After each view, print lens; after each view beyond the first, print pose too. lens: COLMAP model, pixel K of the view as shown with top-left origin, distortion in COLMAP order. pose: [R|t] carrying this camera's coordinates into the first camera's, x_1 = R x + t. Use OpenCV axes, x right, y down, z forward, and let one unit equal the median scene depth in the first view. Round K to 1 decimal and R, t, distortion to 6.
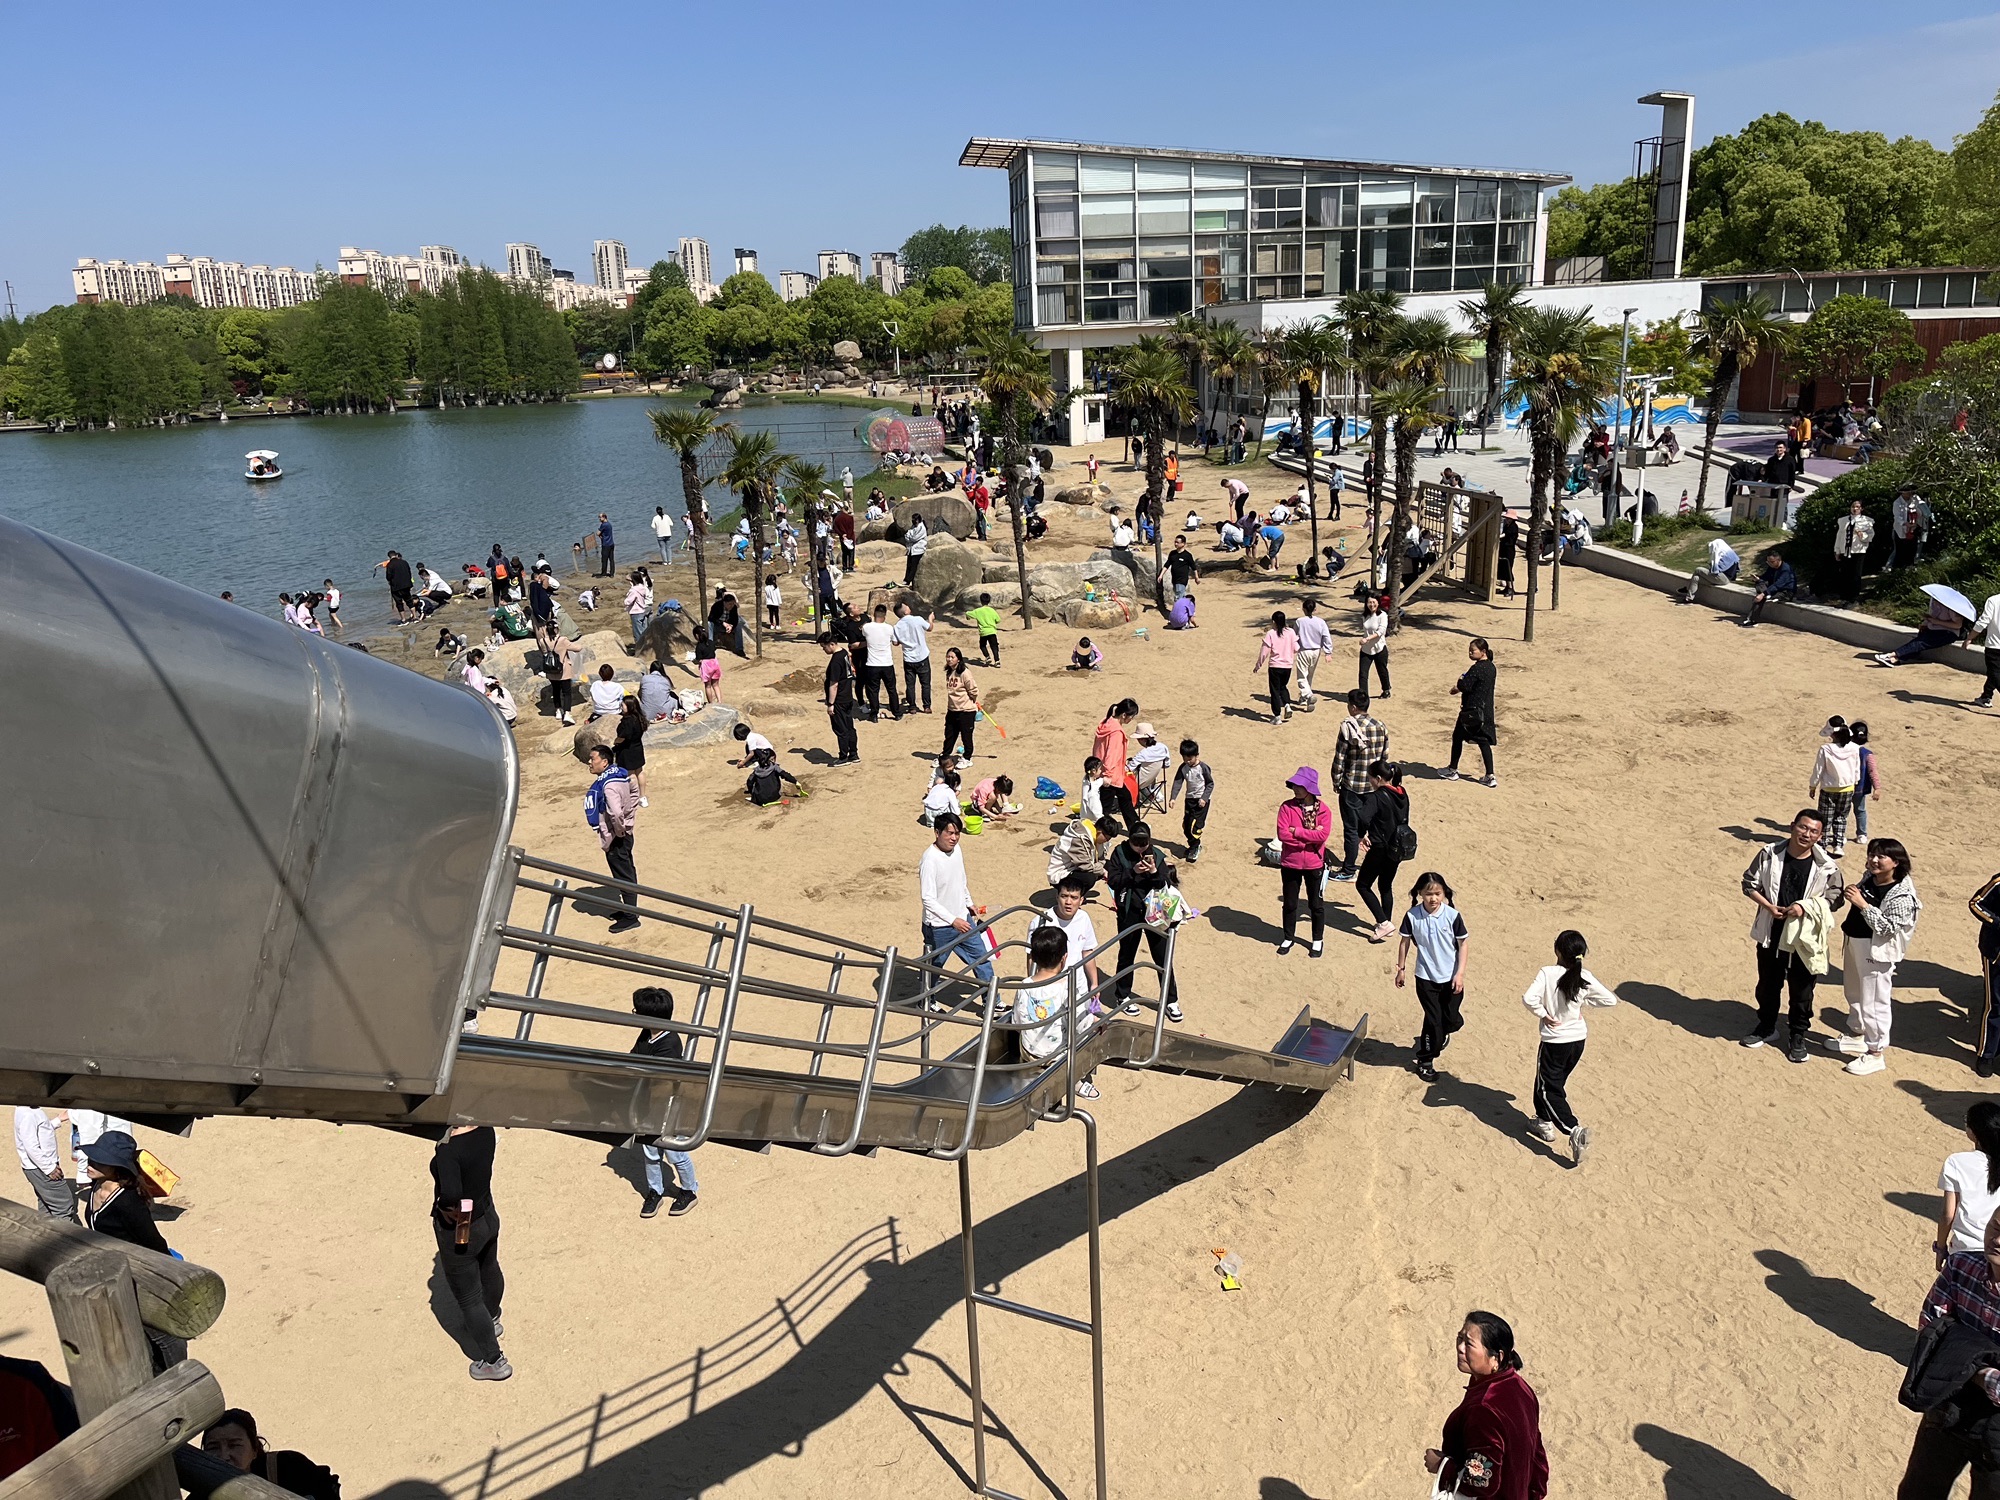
lens RADIAL K [[1548.9, 0, 1000.0], [0, 1548.9, 750.0], [0, 0, 1]] dist [0.001997, 0.001483]
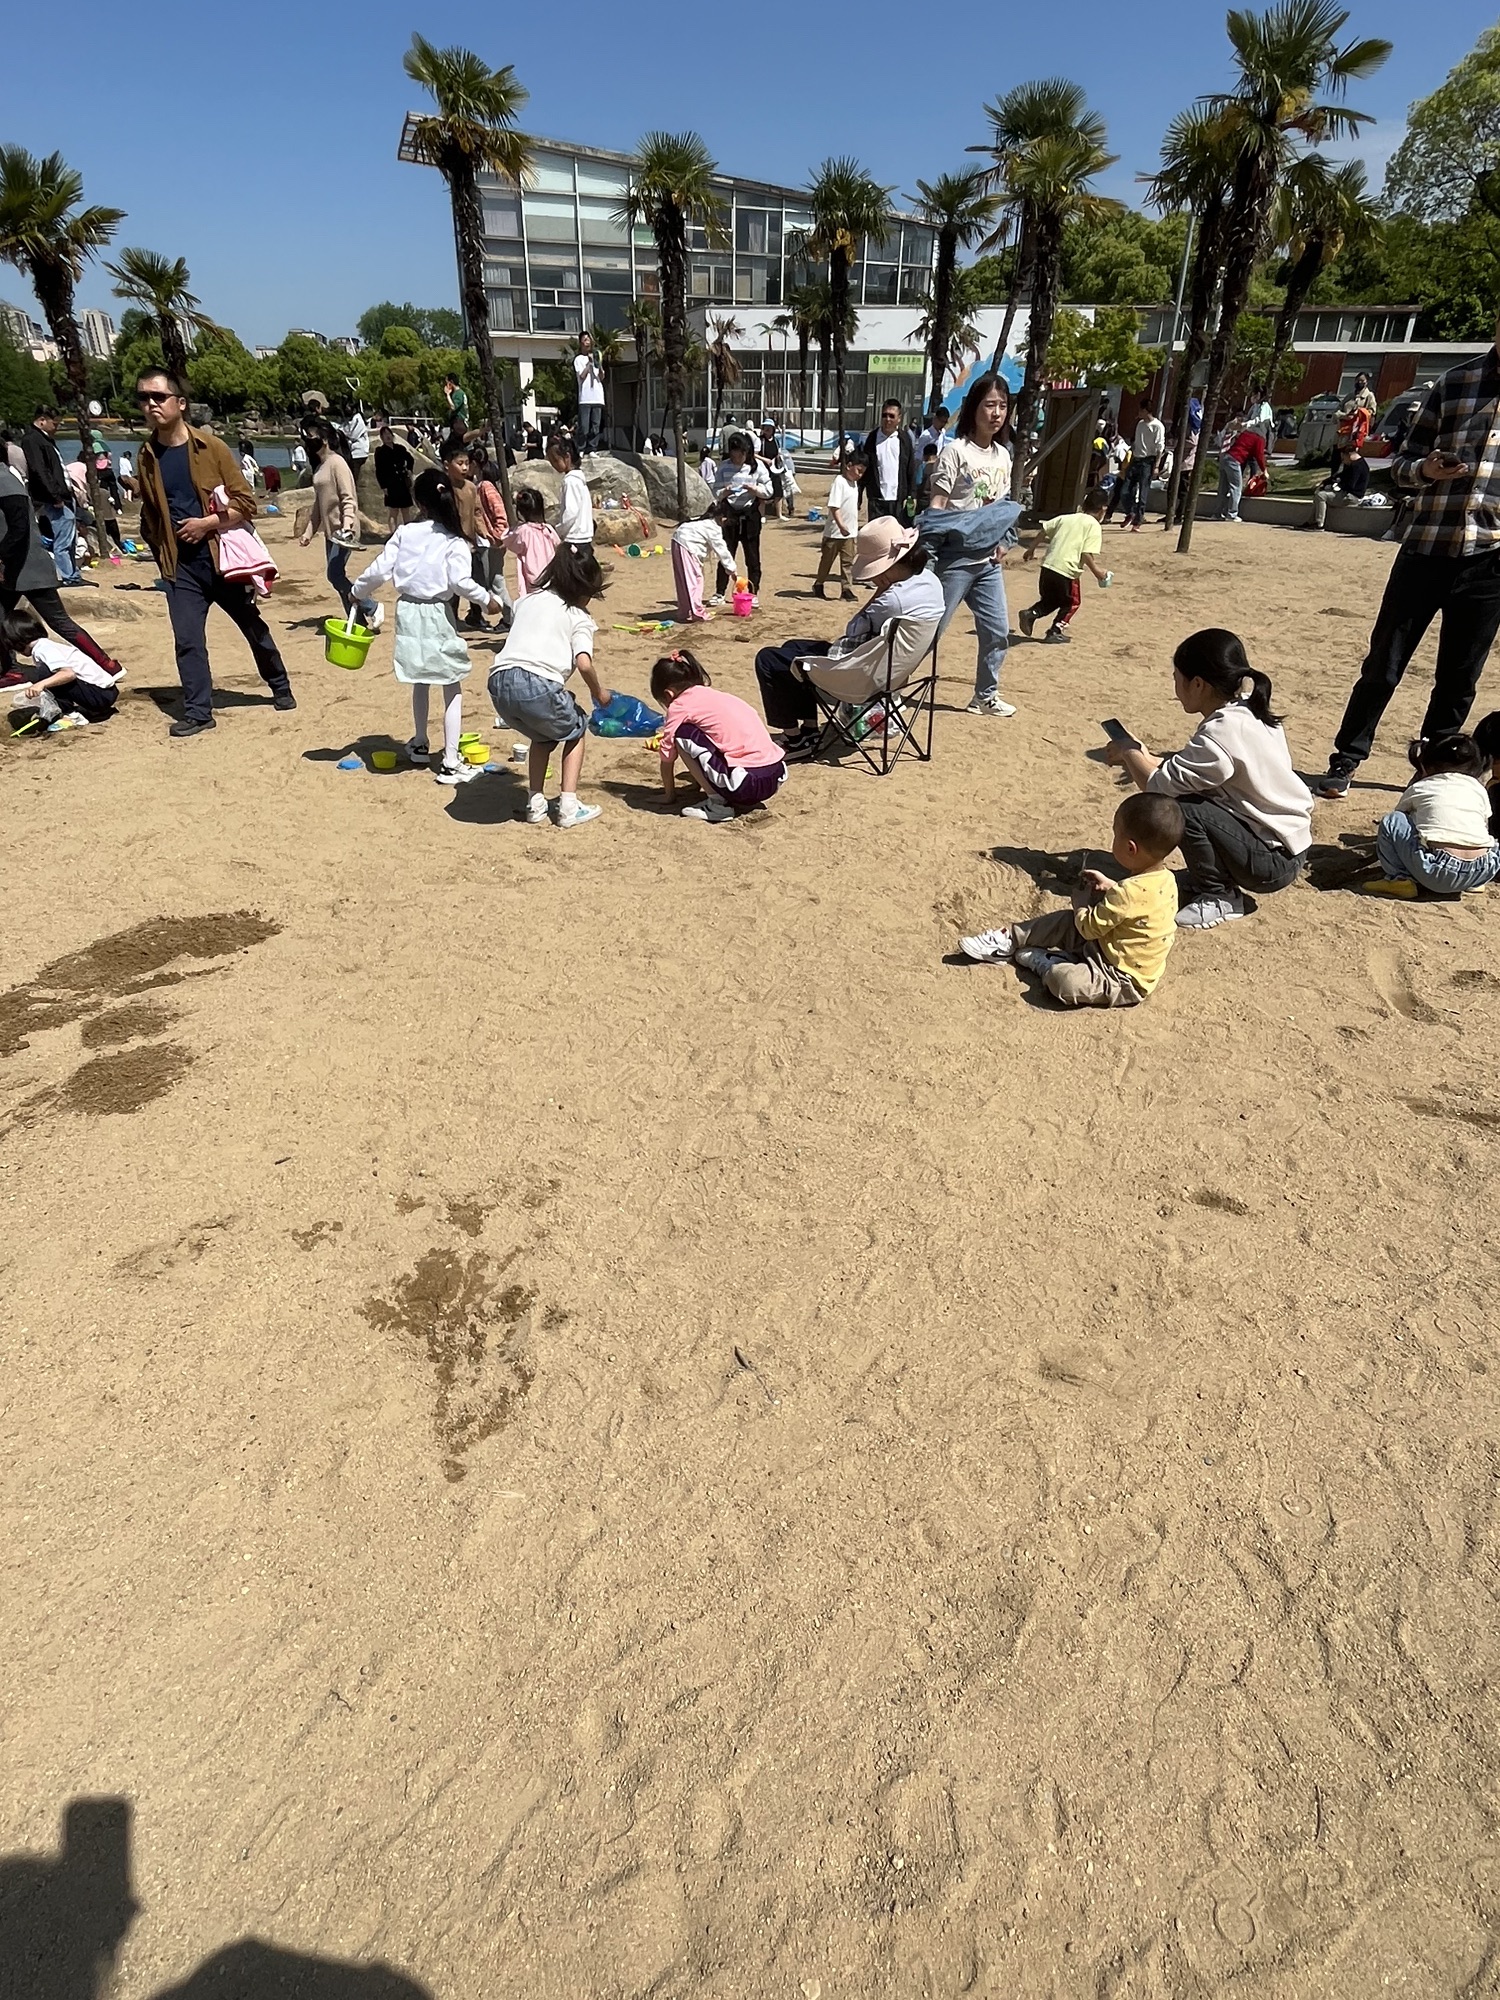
lens RADIAL K [[1056.5, 0, 750.0], [0, 1056.5, 1000.0], [0, 0, 1]] dist [-0.000807, -0.000335]
pose [[0.968746, -0.063006, 0.239919, -0.004001], [0.008735, 0.975269, 0.220847, 0.012026], [-0.247900, -0.211849, 0.945339, 0.183703]]
